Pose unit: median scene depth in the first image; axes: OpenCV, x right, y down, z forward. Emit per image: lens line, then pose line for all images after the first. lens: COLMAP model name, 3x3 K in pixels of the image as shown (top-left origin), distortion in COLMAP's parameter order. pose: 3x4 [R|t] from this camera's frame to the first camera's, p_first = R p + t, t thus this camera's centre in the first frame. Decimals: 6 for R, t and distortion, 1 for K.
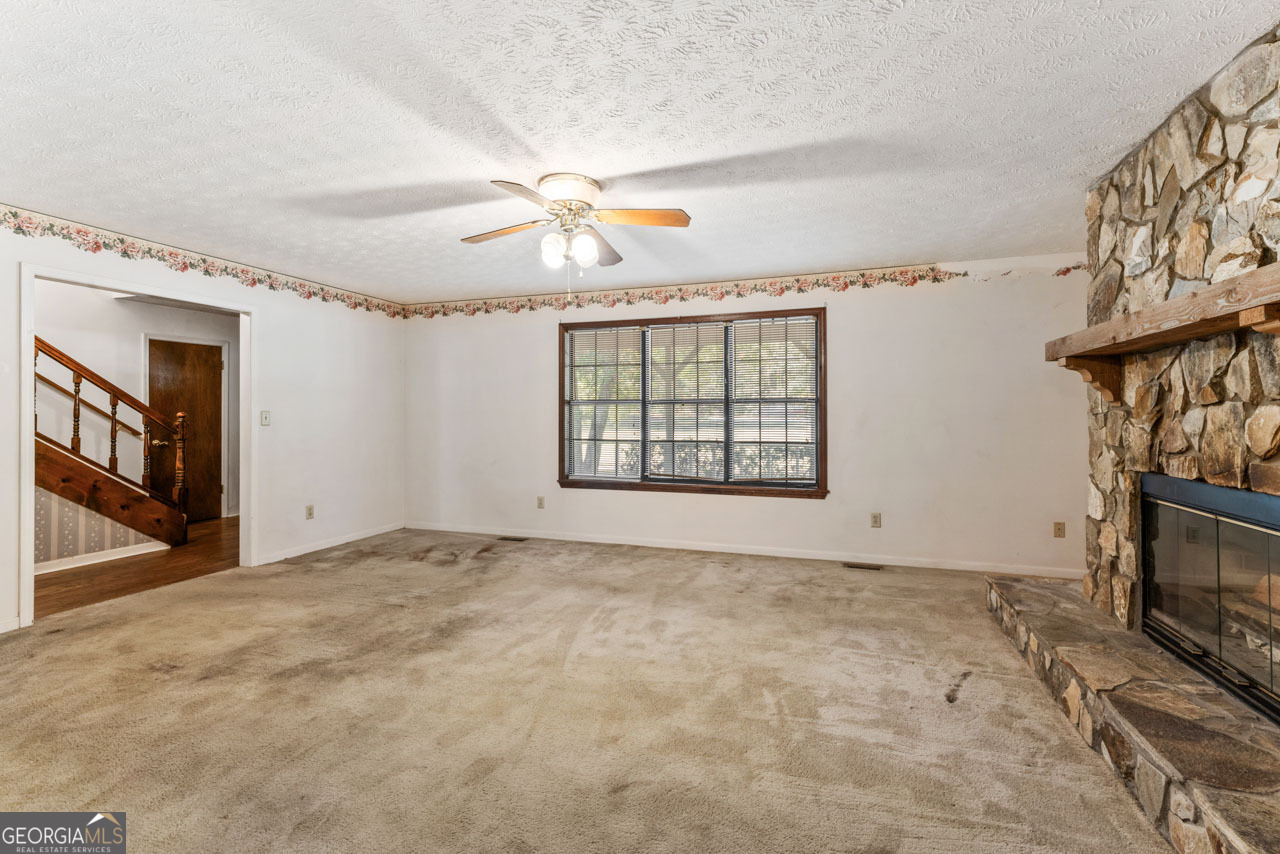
lens RADIAL K [[564.6, 0, 643.3], [0, 564.6, 406.5], [0, 0, 1]] dist [-0.012031, -0.000459]
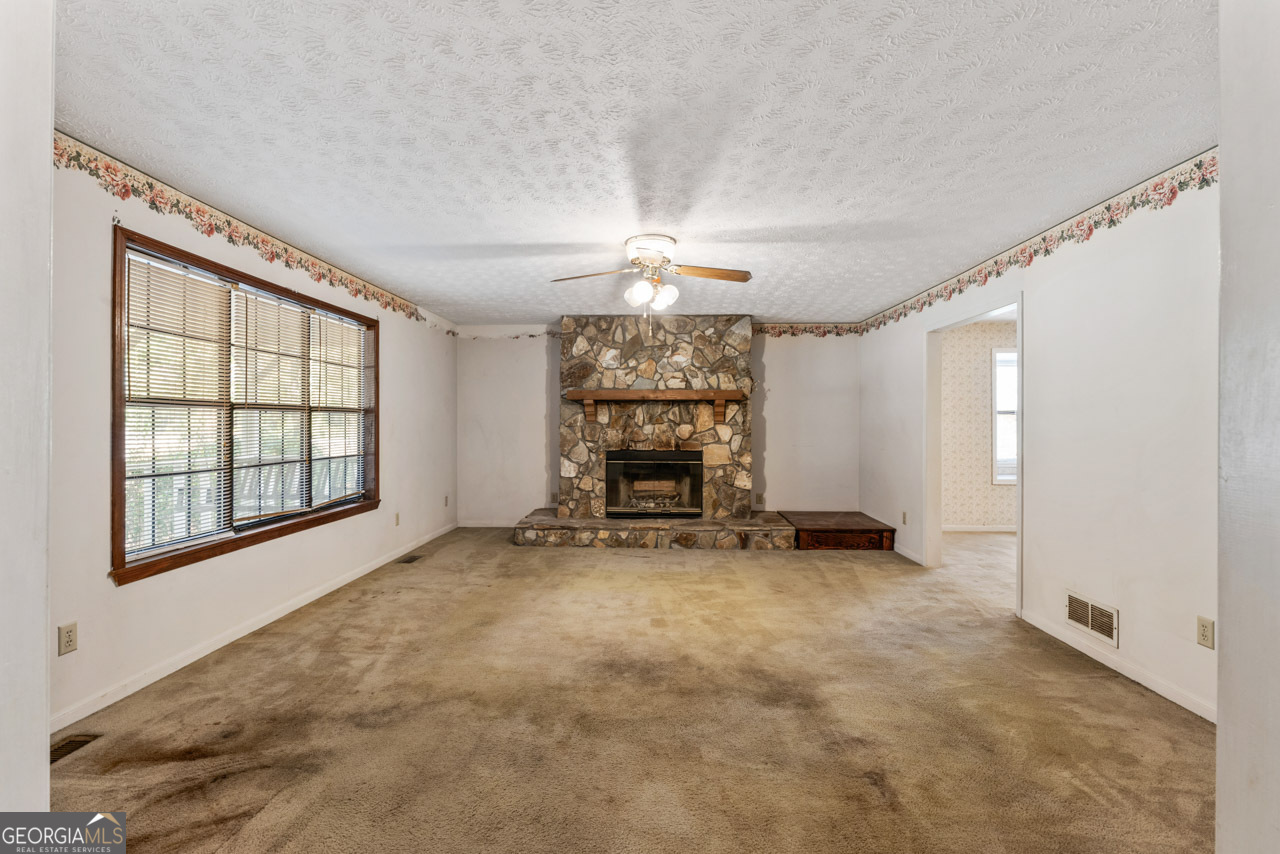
lens RADIAL K [[603.0, 0, 630.4], [0, 603.0, 424.6], [0, 0, 1]] dist [-0.003564, 0.000247]
pose [[-0.282169, 0.000271, 0.959365, -1.474001], [-0.018028, 0.999822, -0.005585, 0.014961], [-0.959195, -0.018871, -0.282114, 1.502774]]
